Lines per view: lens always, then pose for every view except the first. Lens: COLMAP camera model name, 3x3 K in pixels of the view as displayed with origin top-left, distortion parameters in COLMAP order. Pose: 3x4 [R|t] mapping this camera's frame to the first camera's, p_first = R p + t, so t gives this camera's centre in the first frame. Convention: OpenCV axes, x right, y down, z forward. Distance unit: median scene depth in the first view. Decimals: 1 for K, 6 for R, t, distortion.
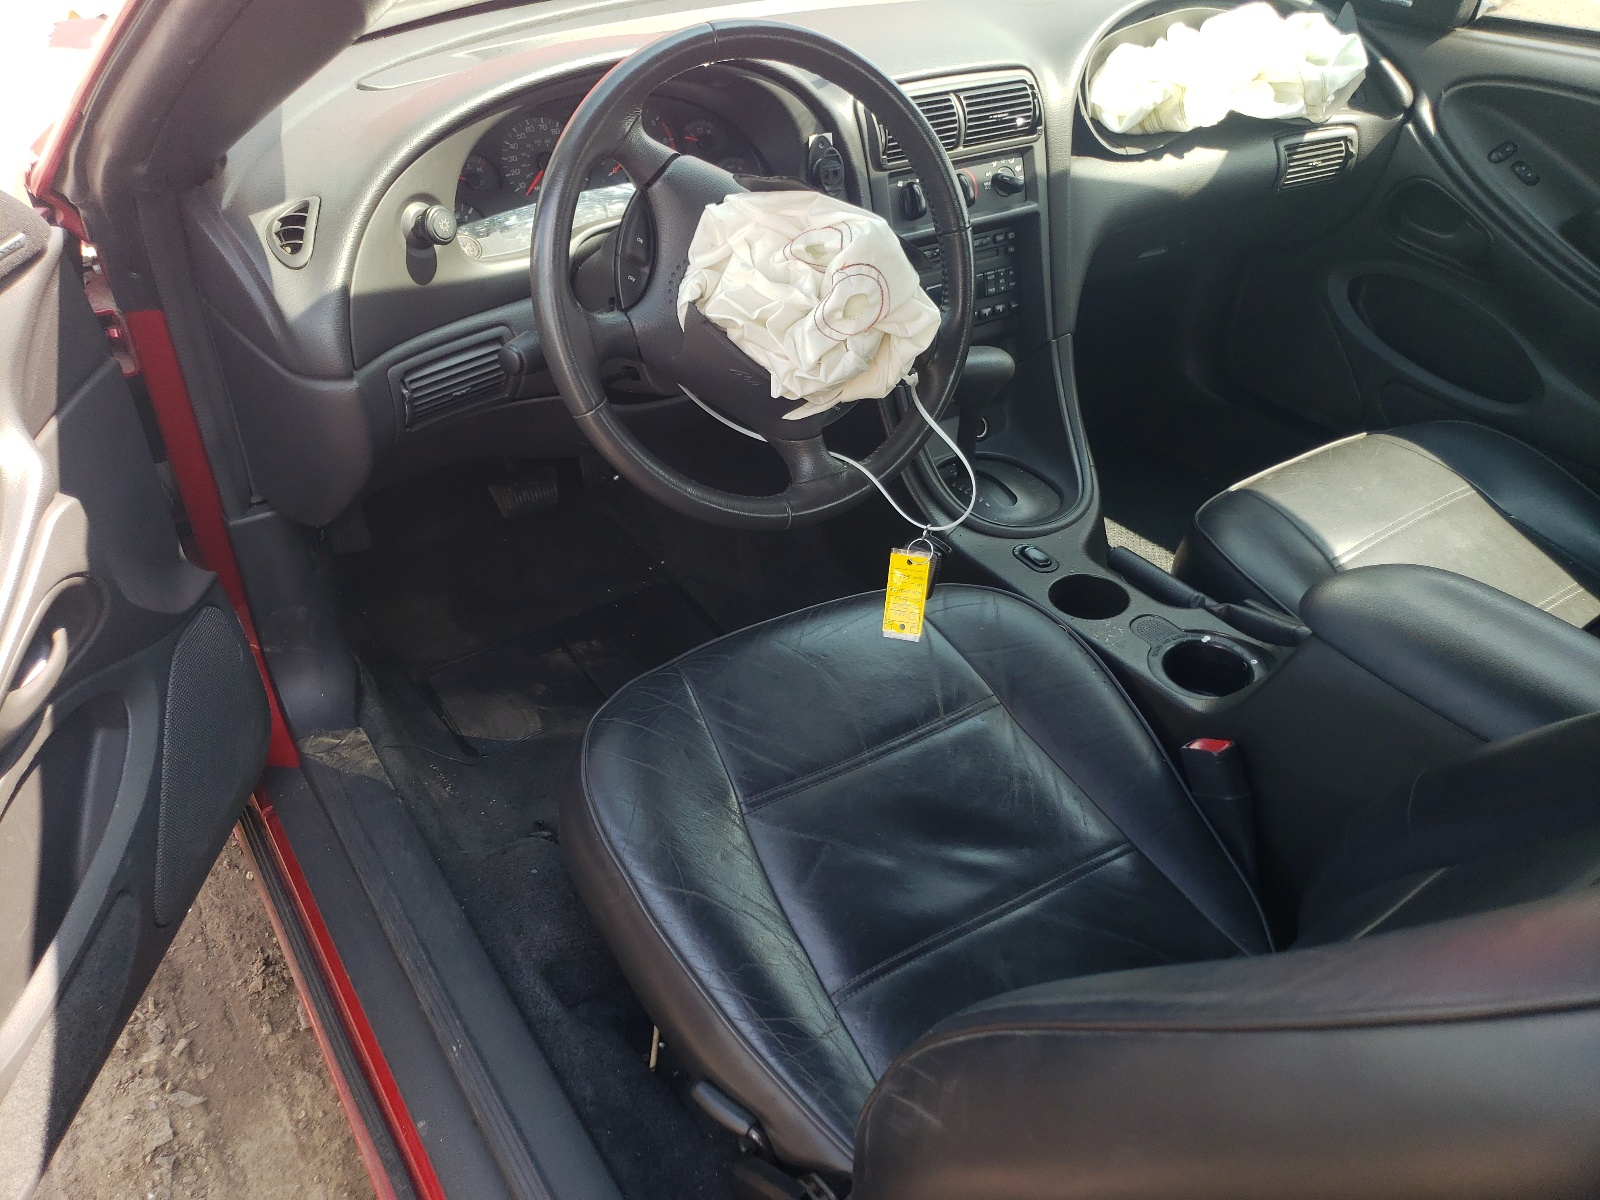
lens RADIAL K [[1212.2, 0, 800.0], [0, 1212.2, 600.8], [0, 0, 1]] dist [0.039474, 0.002869]
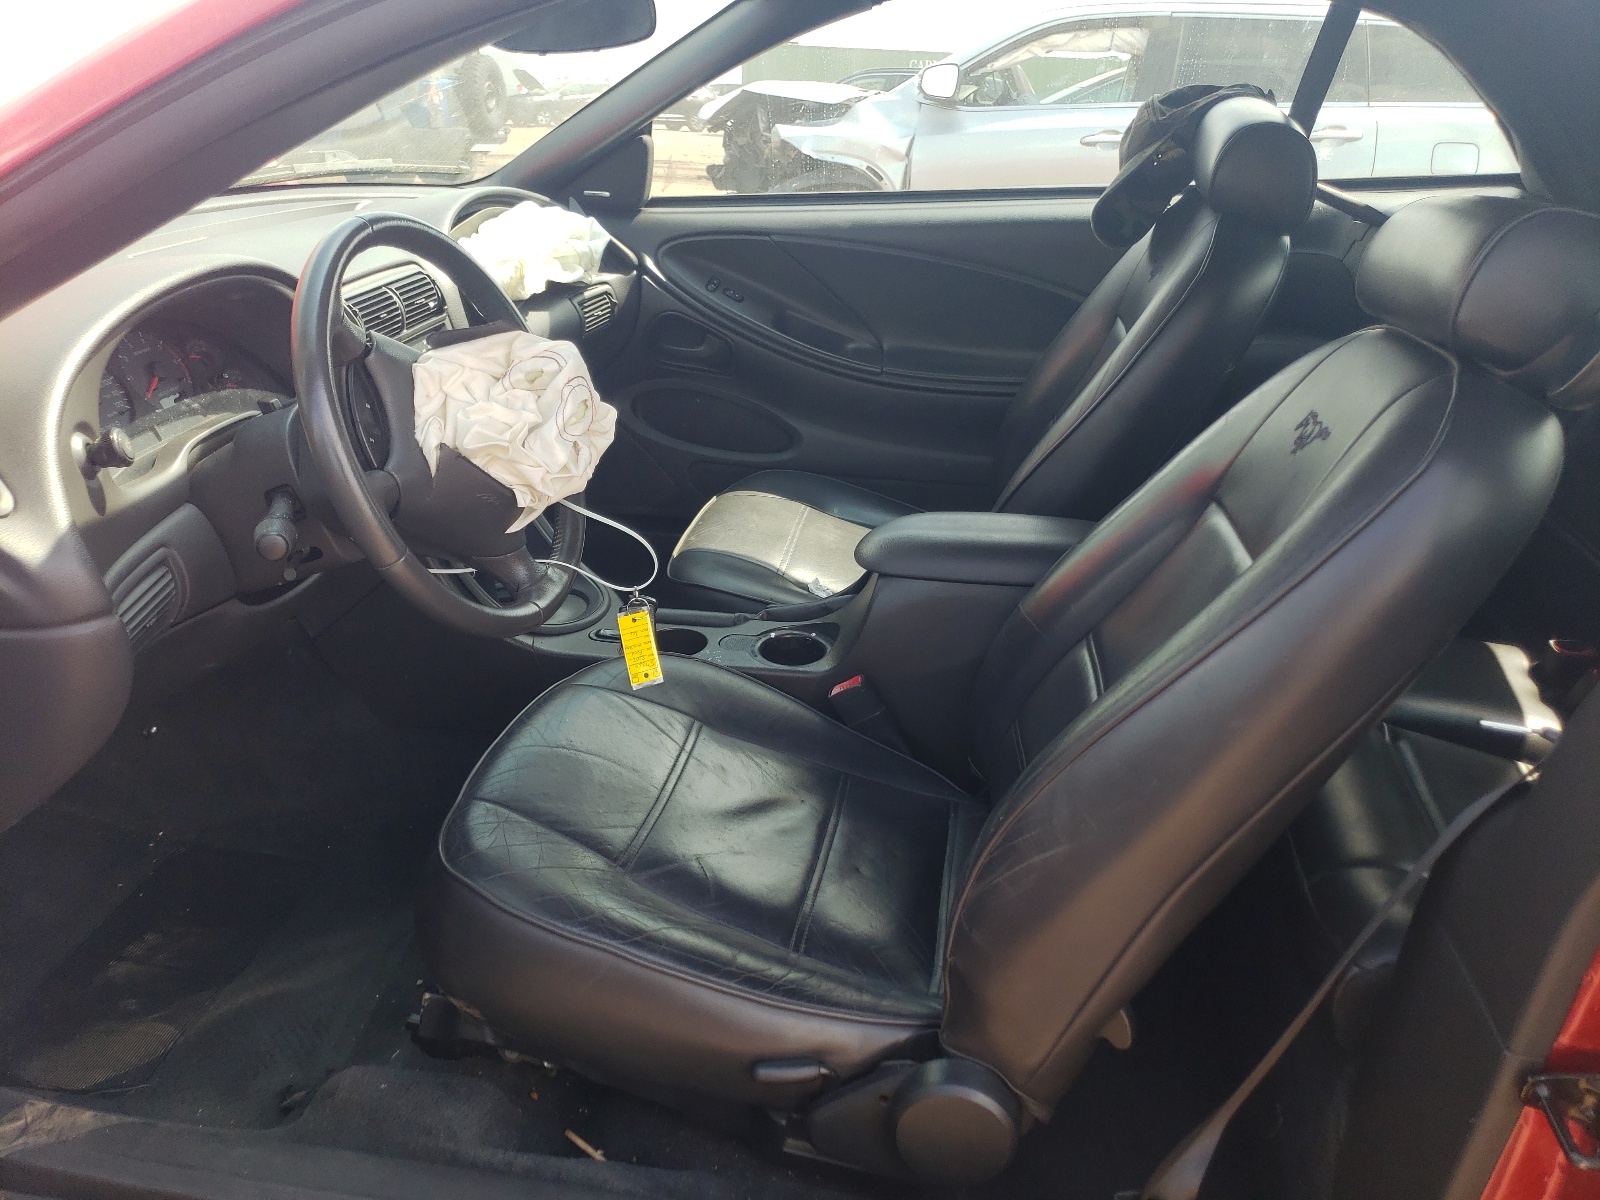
lens RADIAL K [[1212.2, 0, 800.2], [0, 1212.2, 600.1], [0, 0, 1]] dist [0.039474, 0.002869]
pose [[0.714572, -0.312026, 0.626120, -0.354611], [0.414160, 0.910002, -0.019170, 0.027899], [-0.563789, 0.273012, 0.779491, -0.020868]]
